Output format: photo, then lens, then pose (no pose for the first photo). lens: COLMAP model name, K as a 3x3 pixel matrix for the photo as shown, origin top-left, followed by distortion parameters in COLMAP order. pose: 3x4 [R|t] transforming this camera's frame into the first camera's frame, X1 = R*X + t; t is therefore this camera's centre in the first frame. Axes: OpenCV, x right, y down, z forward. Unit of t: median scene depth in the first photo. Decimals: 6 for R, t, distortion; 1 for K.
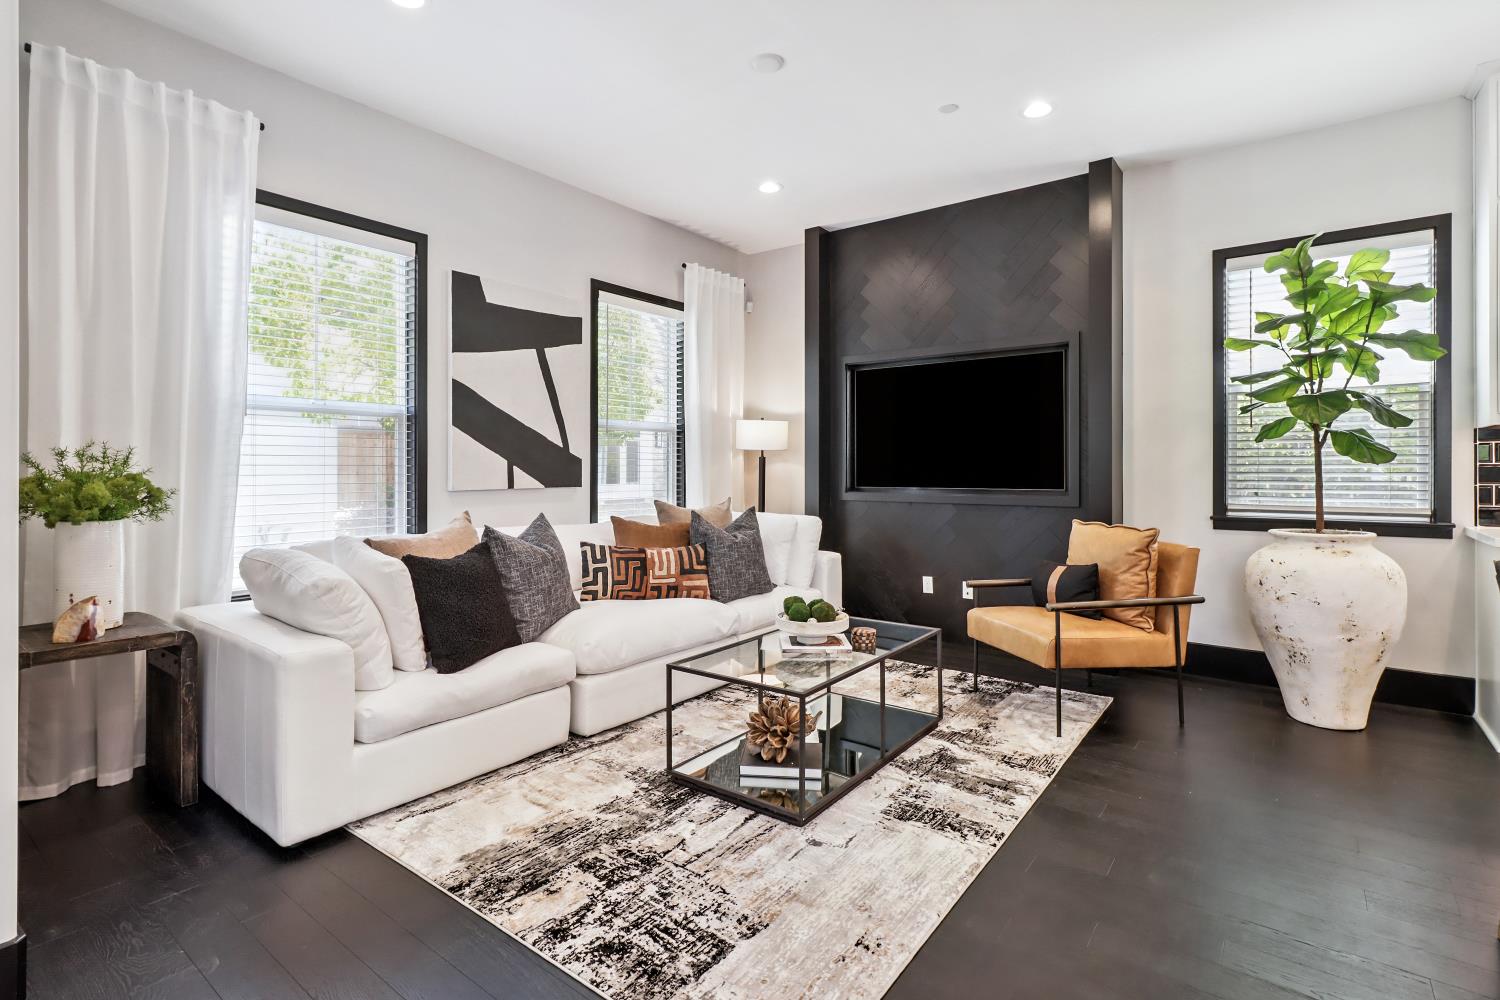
lens RADIAL K [[721.6, 0, 745.4], [0, 721.6, 466.4], [0, 0, 1]] dist [0.000723, 0.000265]
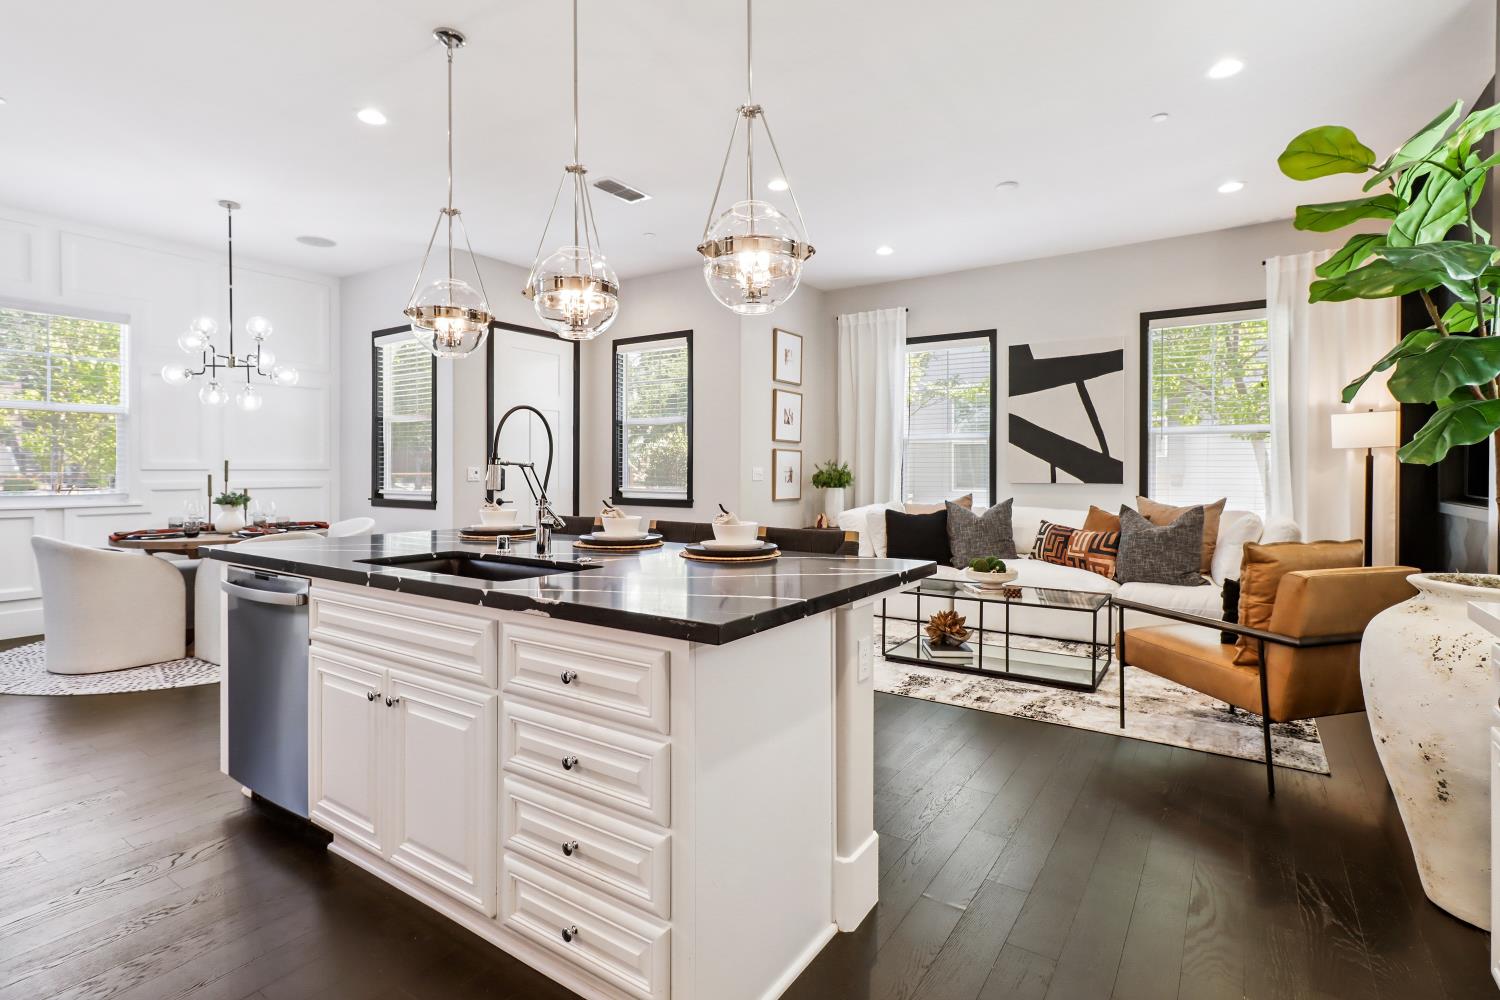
lens RADIAL K [[720.4, 0, 751.5], [0, 720.4, 471.3], [0, 0, 1]] dist [0.003751, 0.000860]
pose [[0.057555, 0.003781, -0.998335, 1.262806], [0.000998, 0.999992, 0.003845, 0.001282], [0.998342, -0.001217, 0.057551, 0.360174]]
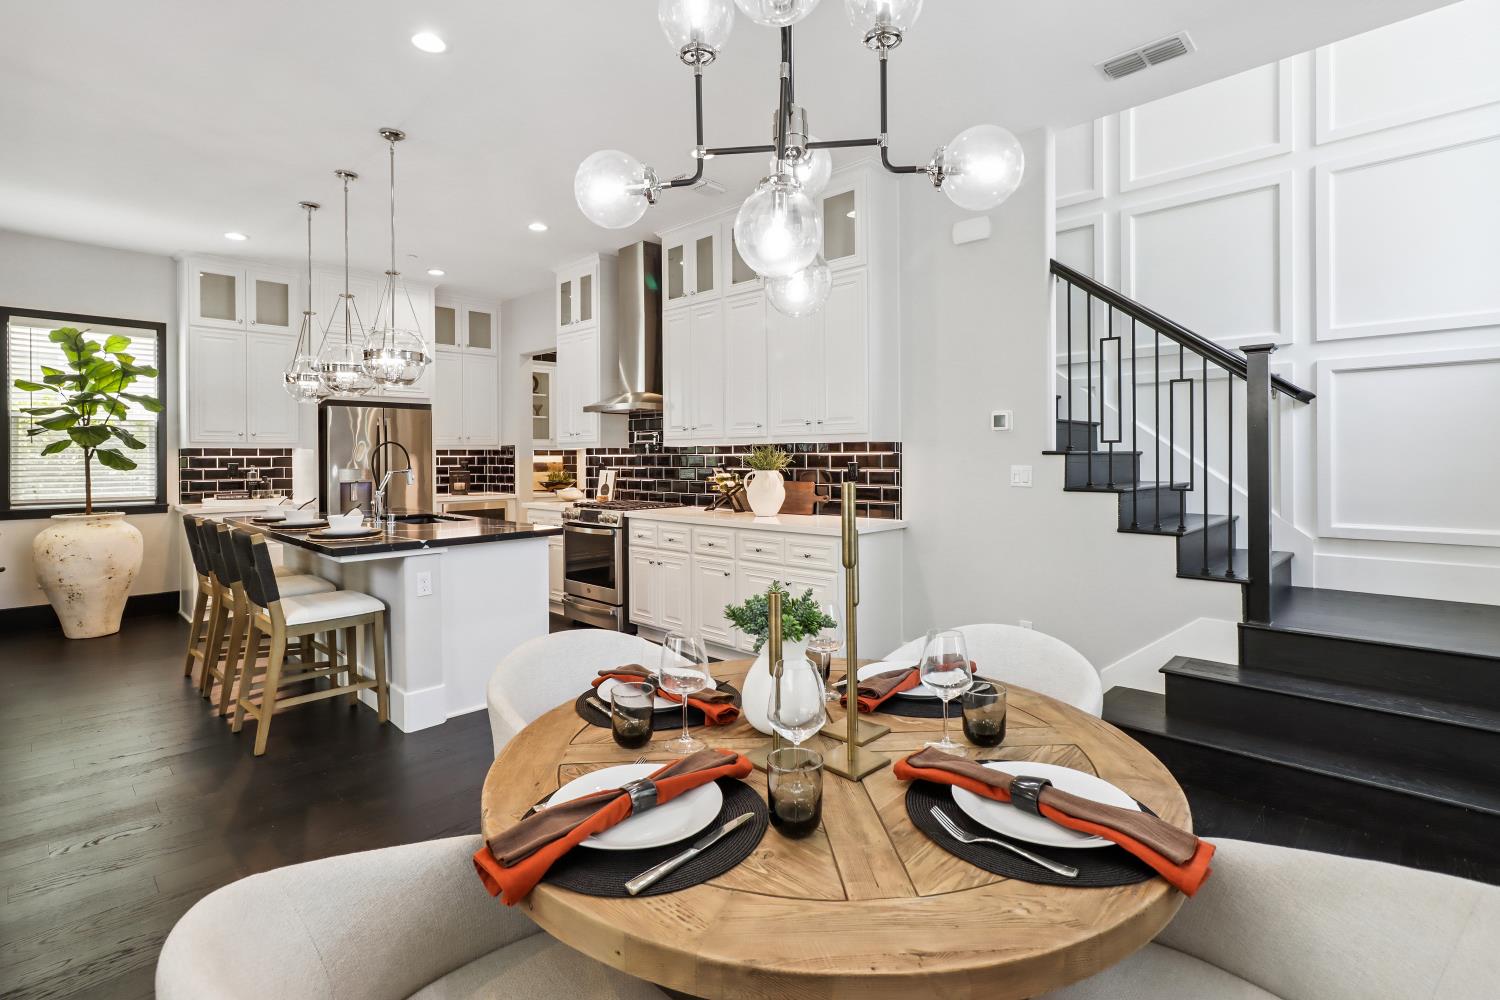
lens RADIAL K [[719.7, 0, 748.8], [0, 719.7, 458.5], [0, 0, 1]] dist [0.001099, 0.000781]
pose [[0.118980, -0.001200, 0.992896, -0.545618], [0.001917, 0.999998, 0.000979, -0.026729], [-0.992895, 0.001786, 0.118982, -0.564380]]
